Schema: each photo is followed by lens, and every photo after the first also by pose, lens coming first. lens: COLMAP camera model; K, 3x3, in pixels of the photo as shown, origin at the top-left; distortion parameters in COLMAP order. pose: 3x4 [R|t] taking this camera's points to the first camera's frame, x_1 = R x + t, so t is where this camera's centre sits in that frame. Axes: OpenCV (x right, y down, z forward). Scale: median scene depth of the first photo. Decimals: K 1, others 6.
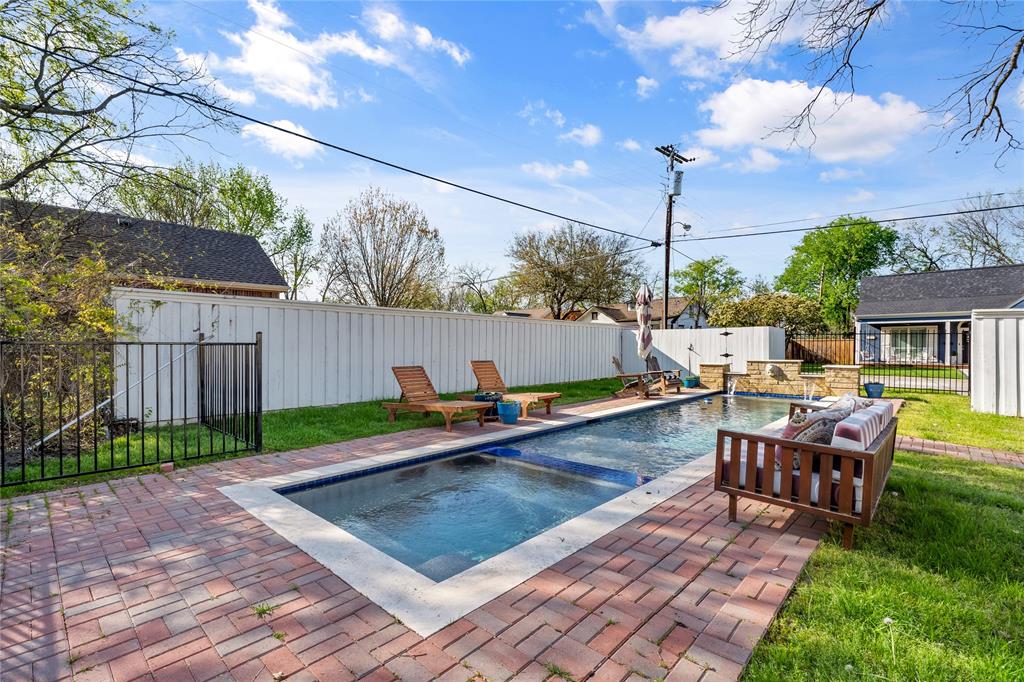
lens RADIAL K [[450.9, 0, 508.8], [0, 450.9, 343.7], [0, 0, 1]] dist [-0.001575, 0.000324]
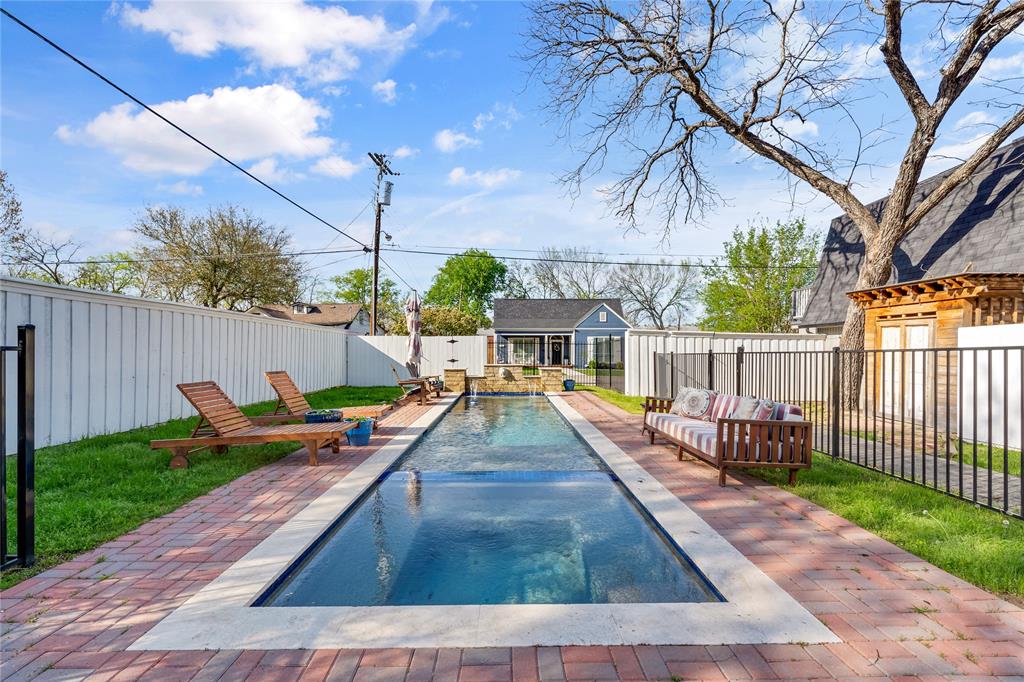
lens RADIAL K [[450.9, 0, 508.8], [0, 450.9, 343.7], [0, 0, 1]] dist [-0.001575, 0.000324]
pose [[0.727529, 0.014890, 0.685915, -0.217971], [-0.006379, 0.999868, -0.014938, -0.000839], [-0.686047, 0.006492, 0.727528, 0.114784]]
